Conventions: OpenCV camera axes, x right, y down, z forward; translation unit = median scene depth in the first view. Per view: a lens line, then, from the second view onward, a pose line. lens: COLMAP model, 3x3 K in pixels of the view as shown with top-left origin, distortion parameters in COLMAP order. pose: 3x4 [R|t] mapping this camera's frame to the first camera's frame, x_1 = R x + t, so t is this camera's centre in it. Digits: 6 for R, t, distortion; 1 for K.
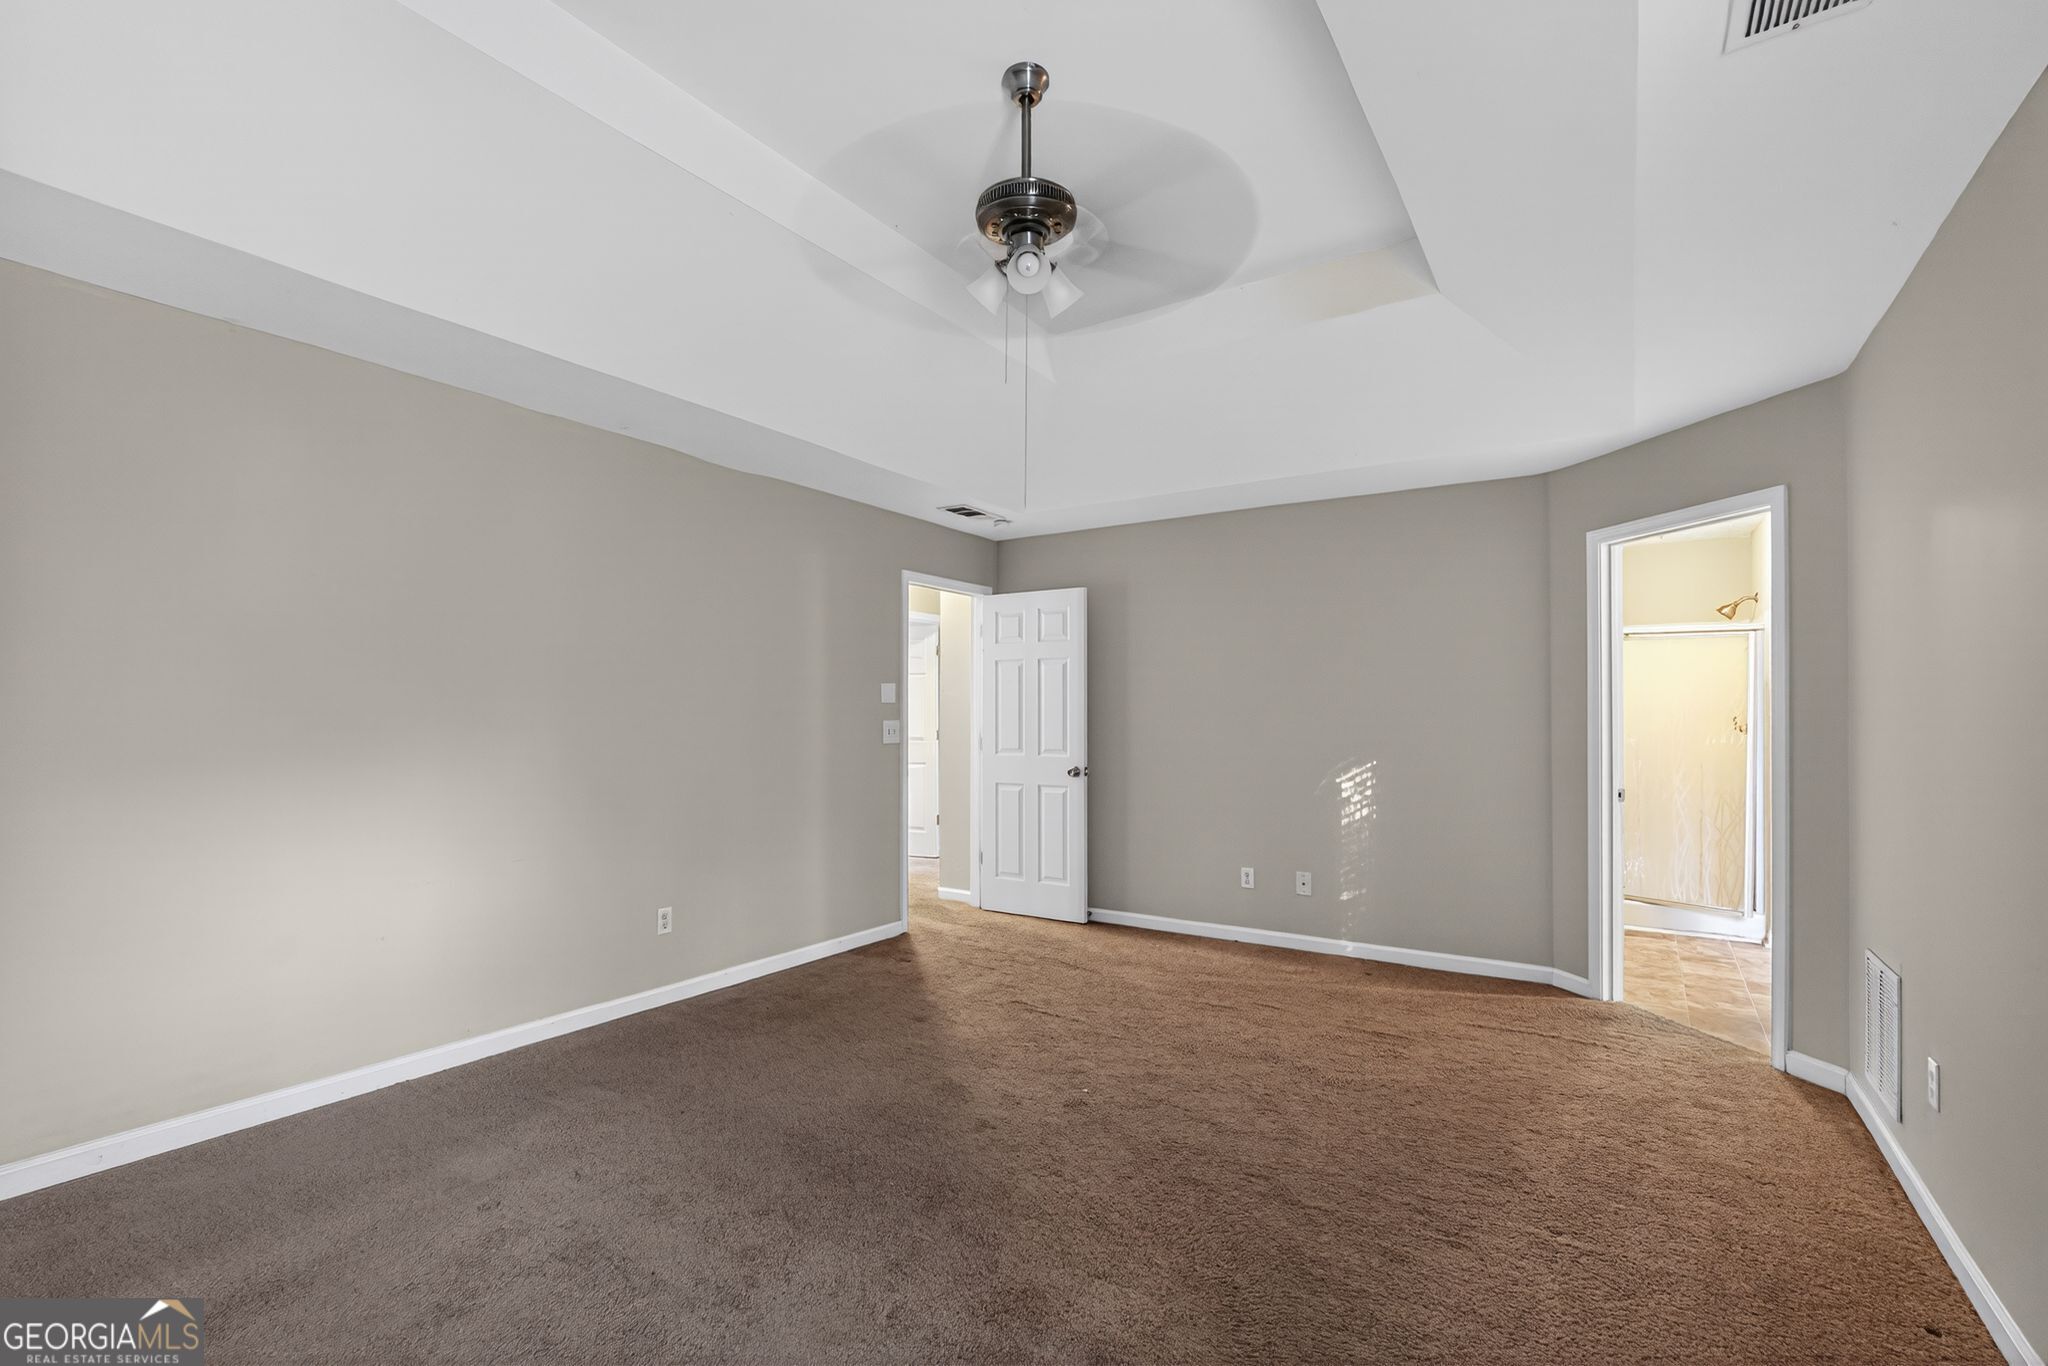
lens RADIAL K [[913.3, 0, 1032.8], [0, 913.3, 715.2], [0, 0, 1]] dist [-0.017738, 0.000301]
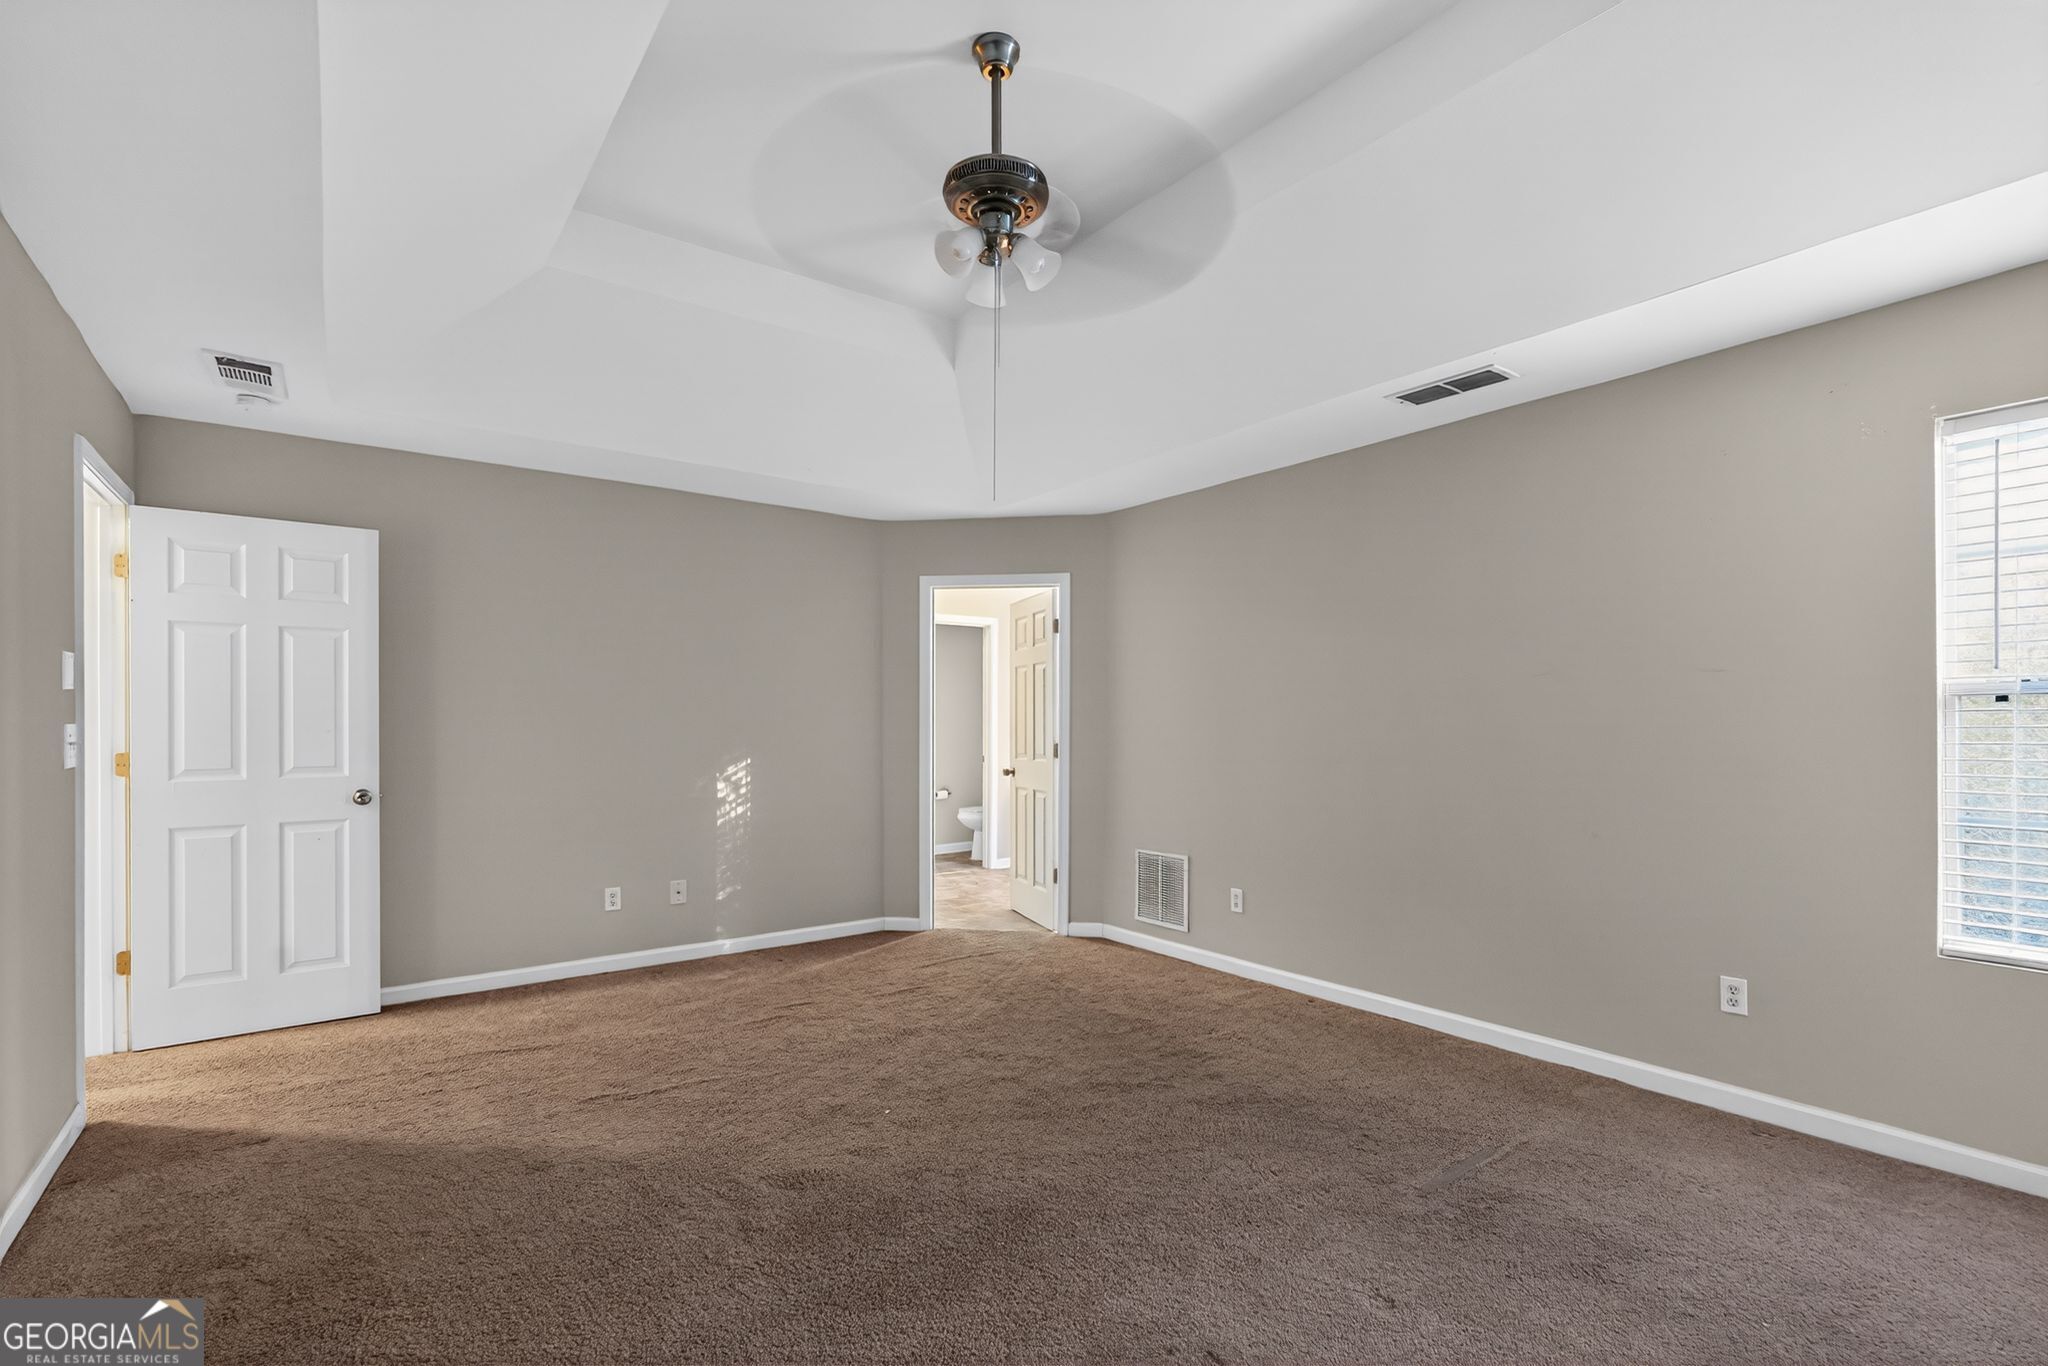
lens RADIAL K [[913.3, 0, 1032.8], [0, 913.3, 715.2], [0, 0, 1]] dist [-0.017738, 0.000301]
pose [[0.340294, 0.002408, 0.940316, -0.490166], [0.000340, 0.999996, -0.002683, 0.002336], [-0.940319, 0.001233, 0.340292, 0.338209]]
